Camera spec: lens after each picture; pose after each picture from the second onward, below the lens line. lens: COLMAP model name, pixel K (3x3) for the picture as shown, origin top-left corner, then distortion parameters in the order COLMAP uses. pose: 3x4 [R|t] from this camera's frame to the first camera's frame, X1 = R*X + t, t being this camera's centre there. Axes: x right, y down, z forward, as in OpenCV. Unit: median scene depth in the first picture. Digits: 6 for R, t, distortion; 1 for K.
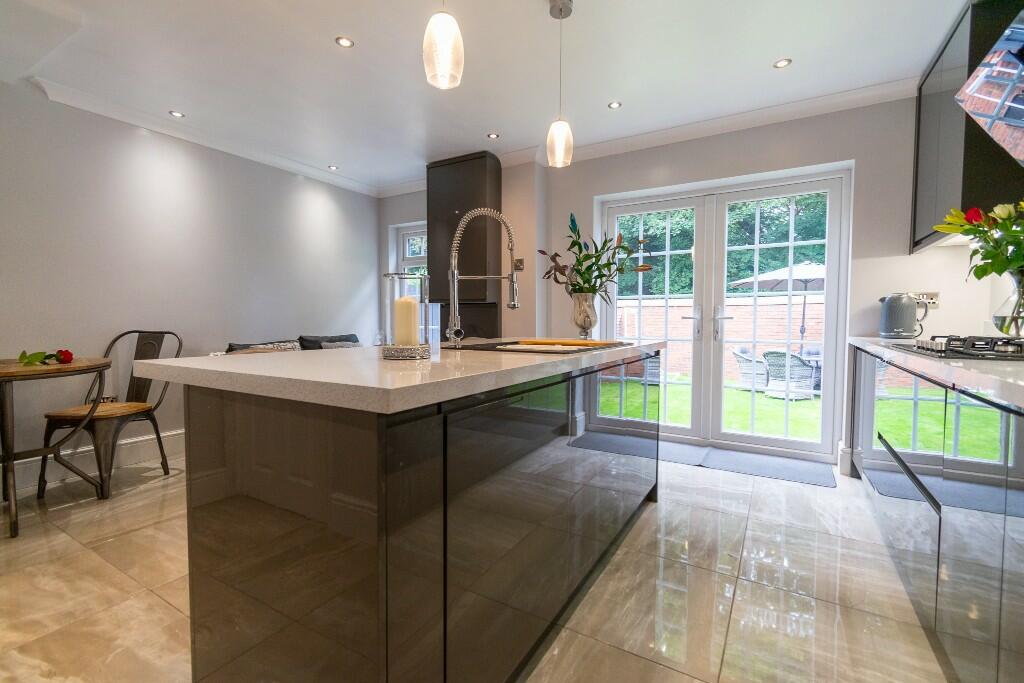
lens RADIAL K [[446.5, 0, 516.1], [0, 446.5, 339.5], [0, 0, 1]] dist [0.000249, -0.000012]
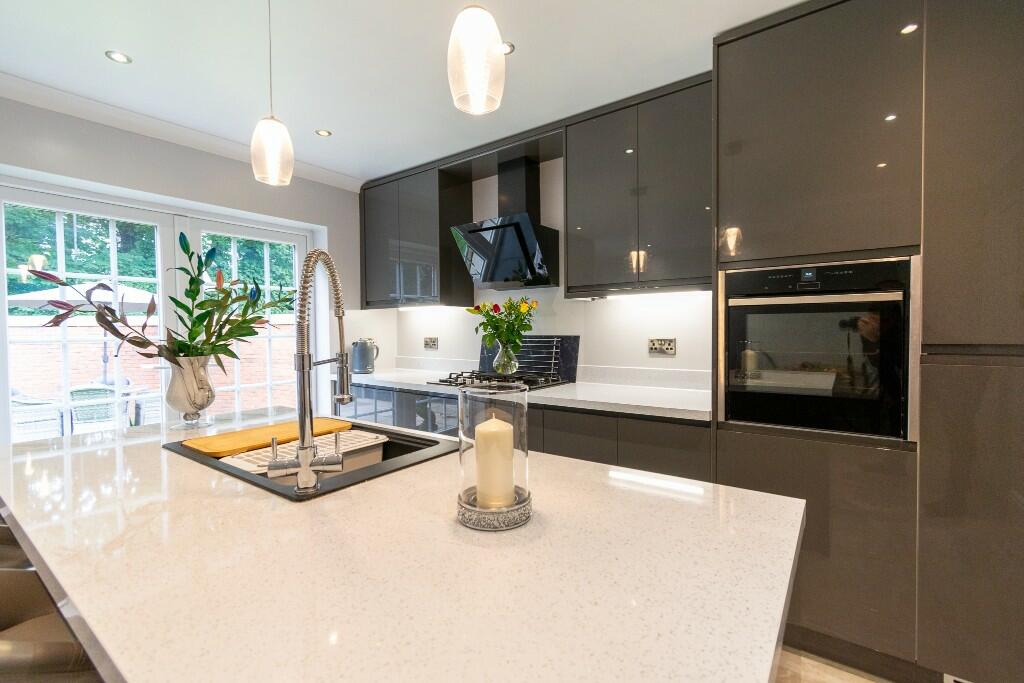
lens RADIAL K [[452.0, 0, 510.8], [0, 452.0, 340.2], [0, 0, 1]] dist [0.004932, 0.000215]
pose [[0.098866, -0.030314, 0.994639, -0.455171], [0.054756, 0.998187, 0.024979, -0.110441], [-0.993593, 0.051993, 0.100346, 0.430757]]
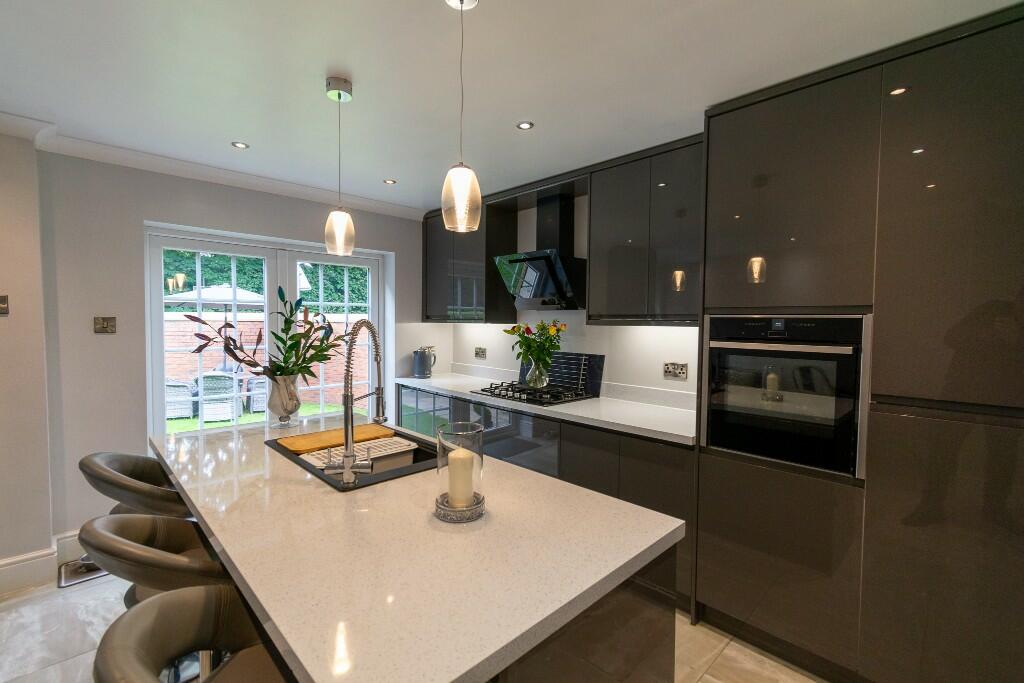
lens RADIAL K [[452.0, 0, 510.8], [0, 452.0, 340.2], [0, 0, 1]] dist [0.004932, 0.000215]
pose [[0.262578, -0.043999, 0.963907, -0.587590], [0.034601, 0.998747, 0.036163, -0.180113], [-0.964290, 0.023856, 0.263771, 0.293014]]
